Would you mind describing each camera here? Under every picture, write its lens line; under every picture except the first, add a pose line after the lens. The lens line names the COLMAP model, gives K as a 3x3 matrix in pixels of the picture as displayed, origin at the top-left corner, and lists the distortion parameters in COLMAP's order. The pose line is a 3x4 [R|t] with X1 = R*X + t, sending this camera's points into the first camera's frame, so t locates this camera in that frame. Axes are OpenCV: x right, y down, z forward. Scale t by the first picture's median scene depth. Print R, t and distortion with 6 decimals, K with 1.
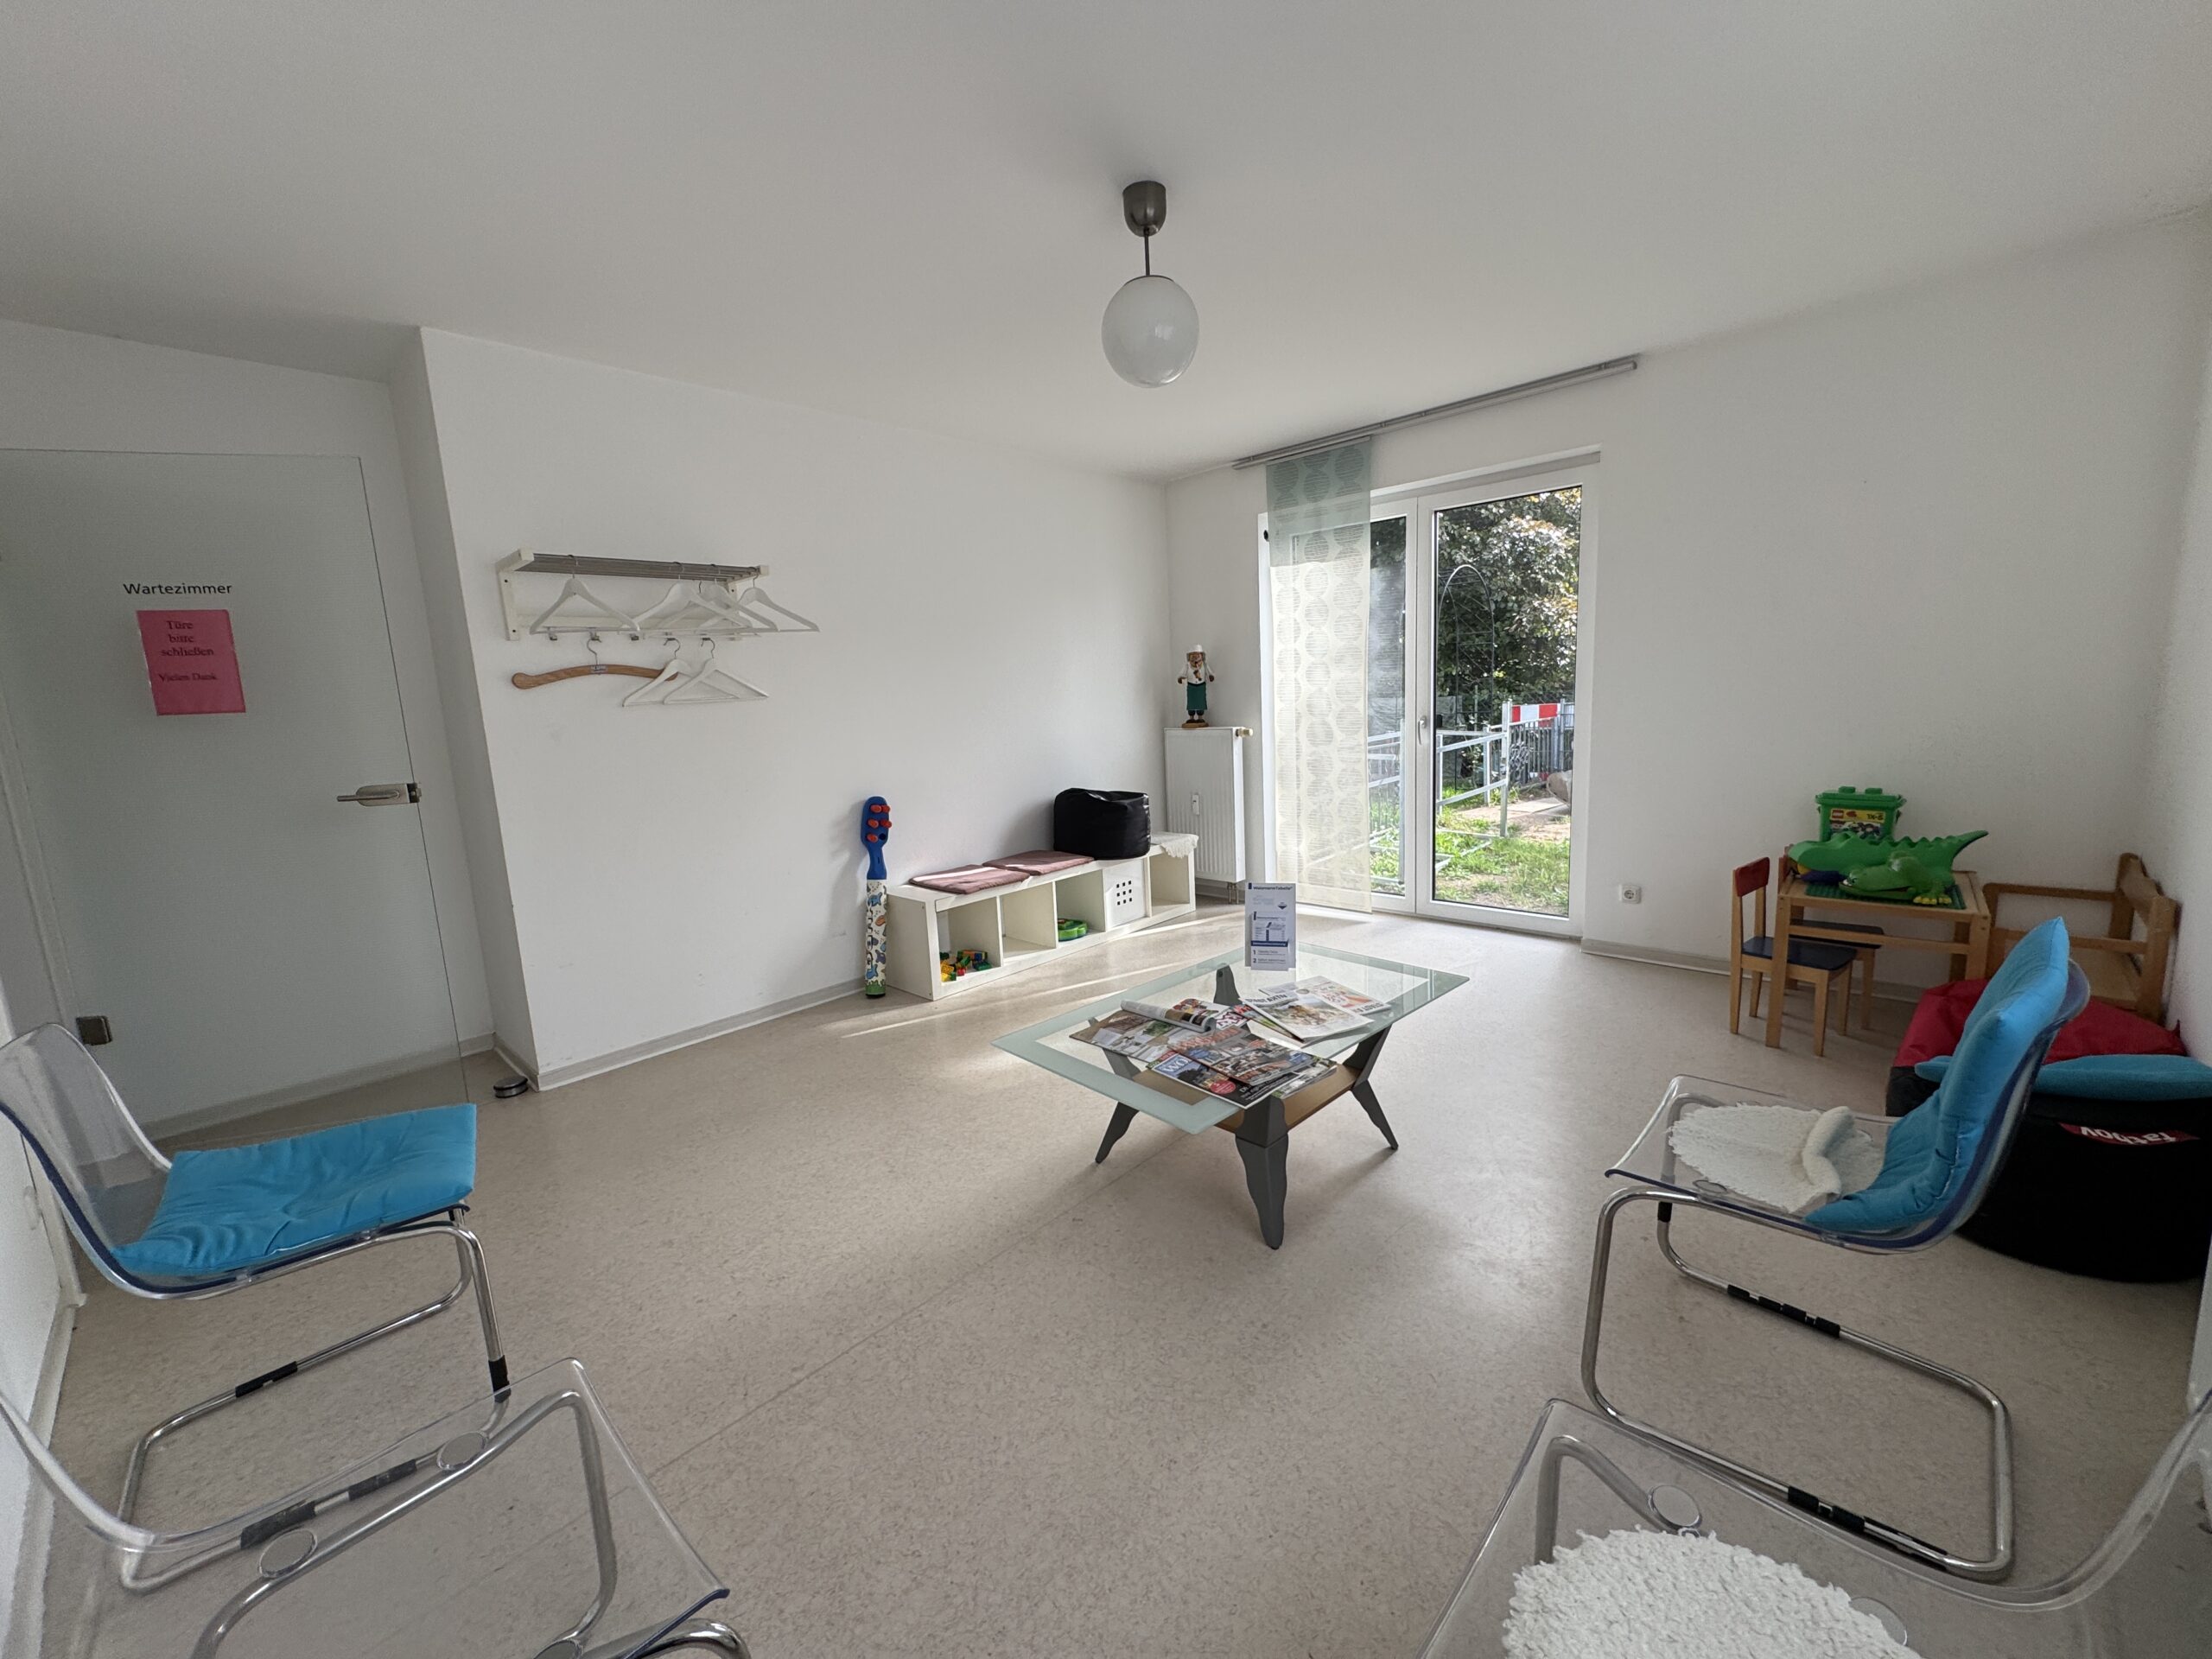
lens RADIAL K [[879.5, 0, 1104.7], [0, 879.5, 831.5], [0, 0, 1]] dist [-0.001176, 0.000826]
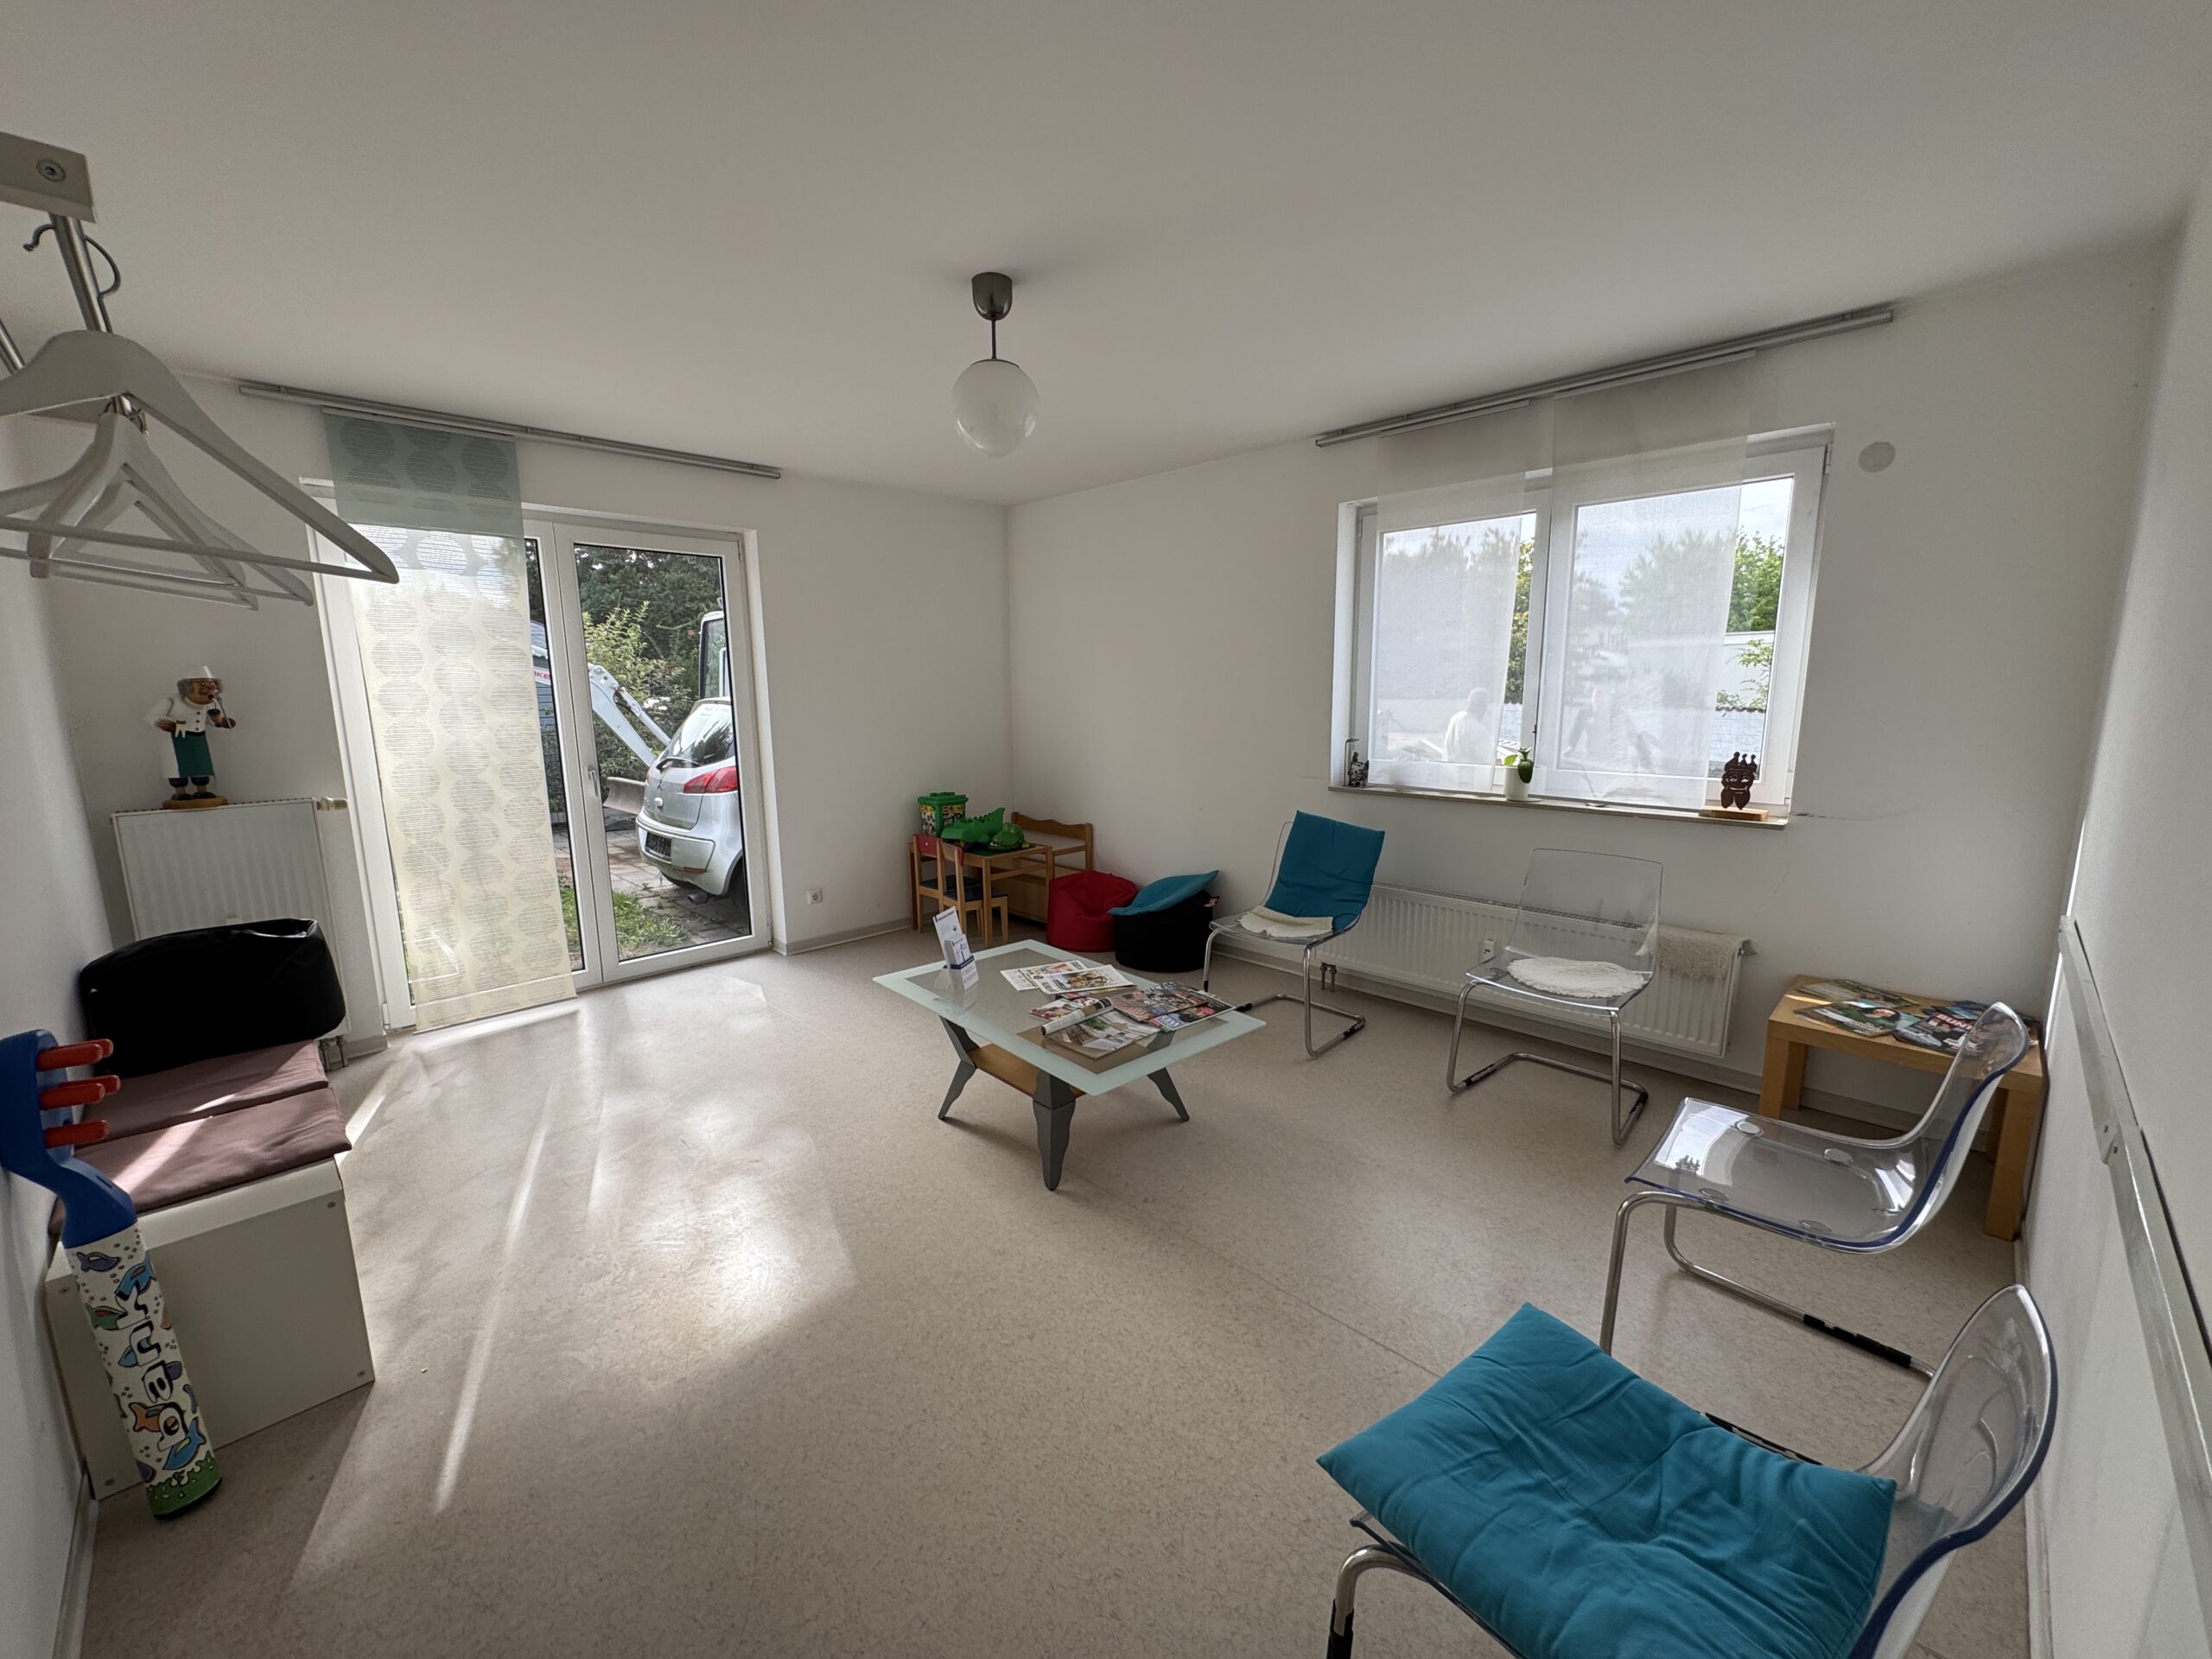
lens RADIAL K [[879.5, 0, 1104.9], [0, 879.5, 830.8], [0, 0, 1]] dist [-0.001176, 0.000826]
pose [[0.018798, -0.117831, 0.992856, -0.523221], [0.167090, 0.979436, 0.113075, -0.077424], [-0.985762, 0.163770, 0.038100, 0.440336]]
